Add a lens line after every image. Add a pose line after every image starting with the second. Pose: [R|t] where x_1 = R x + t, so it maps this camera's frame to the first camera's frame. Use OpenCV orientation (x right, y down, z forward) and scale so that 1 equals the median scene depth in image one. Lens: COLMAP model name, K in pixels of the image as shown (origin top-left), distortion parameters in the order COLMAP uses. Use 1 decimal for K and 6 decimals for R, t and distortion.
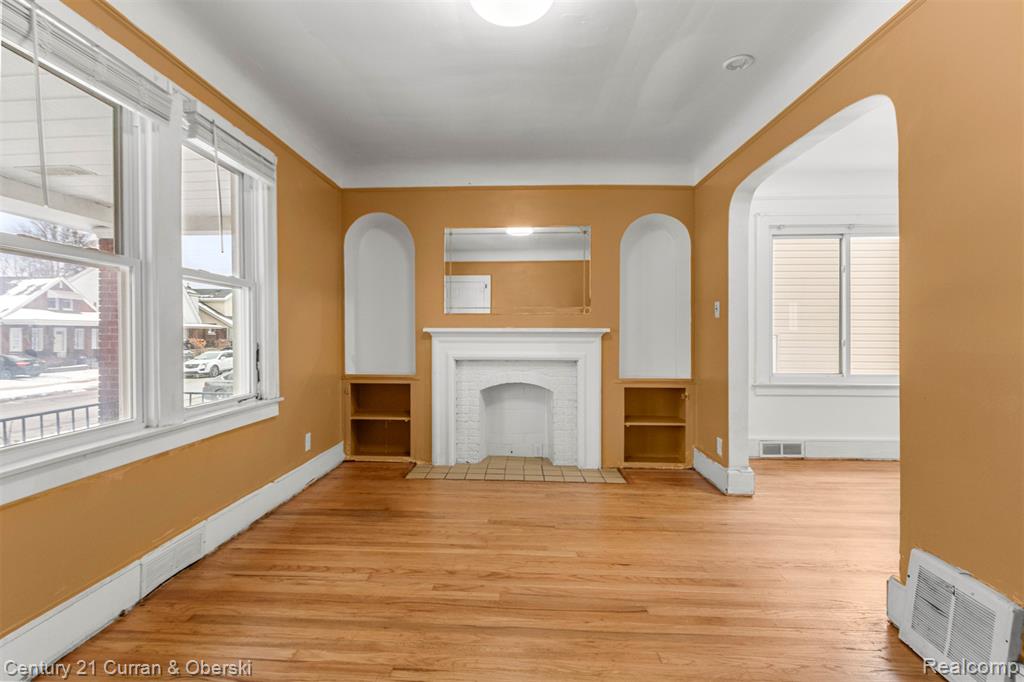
lens RADIAL K [[473.5, 0, 500.4], [0, 473.5, 313.4], [0, 0, 1]] dist [0.002356, -0.000956]
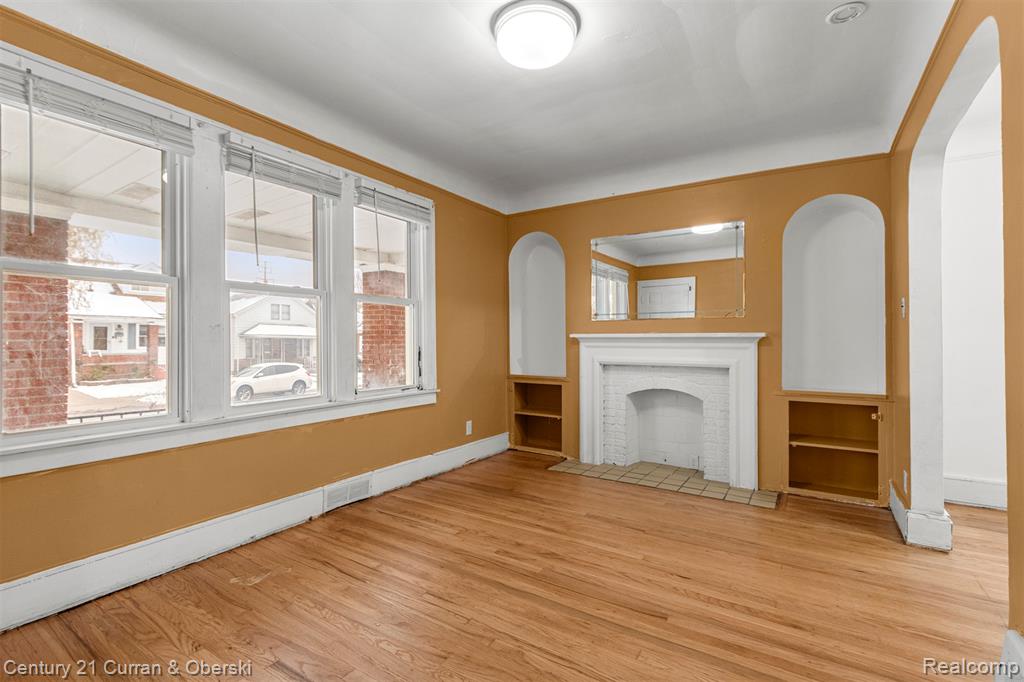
lens RADIAL K [[473.5, 0, 500.4], [0, 473.5, 313.4], [0, 0, 1]] dist [0.002356, -0.000956]
pose [[0.861910, -0.030219, -0.506160, 0.301587], [0.023983, 0.999535, -0.018836, 0.000477], [0.506494, 0.004096, 0.862234, -0.018297]]
